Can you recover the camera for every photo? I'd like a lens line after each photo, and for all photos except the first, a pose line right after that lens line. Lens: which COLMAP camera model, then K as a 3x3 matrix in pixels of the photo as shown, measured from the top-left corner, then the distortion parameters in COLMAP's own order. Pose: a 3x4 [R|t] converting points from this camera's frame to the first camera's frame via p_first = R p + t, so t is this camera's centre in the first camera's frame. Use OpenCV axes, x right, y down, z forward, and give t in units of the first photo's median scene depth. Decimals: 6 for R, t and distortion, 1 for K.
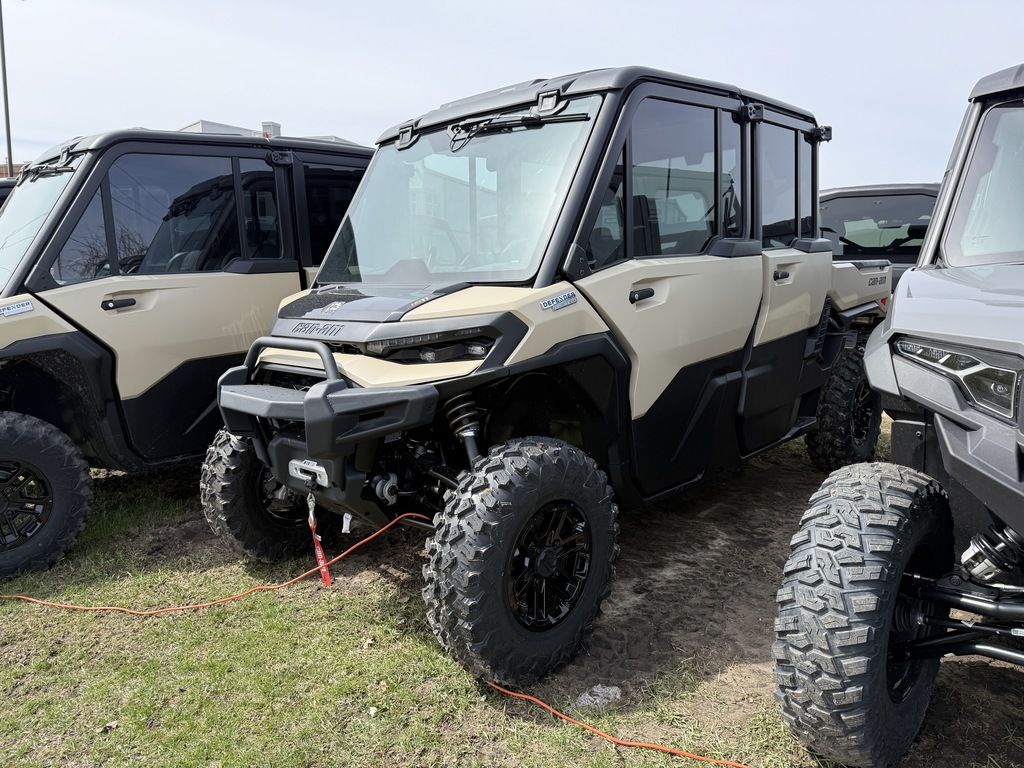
lens RADIAL K [[750.4, 0, 531.3], [0, 750.4, 405.7], [0, 0, 1]] dist [0.063001, -0.035212]
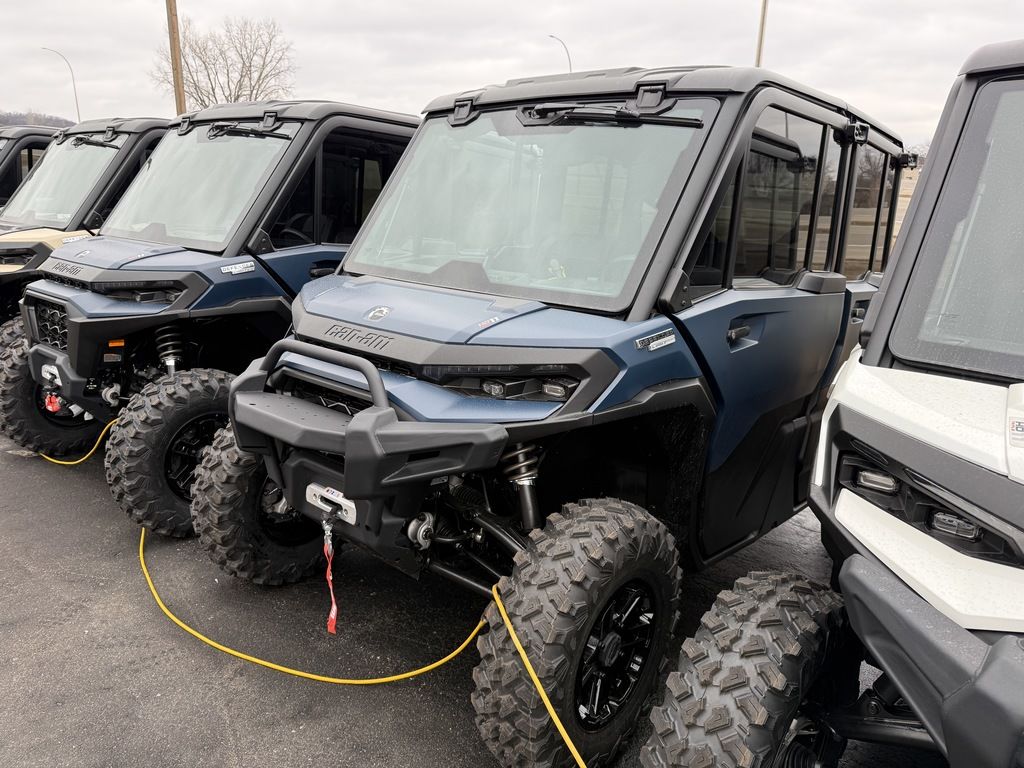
lens RADIAL K [[766.7, 0, 512.4], [0, 766.7, 395.0], [0, 0, 1]] dist [0.042447, -0.046227]
pose [[0.993379, 0.103640, 0.049557, -0.142713], [-0.105059, 0.994101, 0.026935, -0.074469], [-0.046473, -0.031963, 0.998408, 0.126771]]
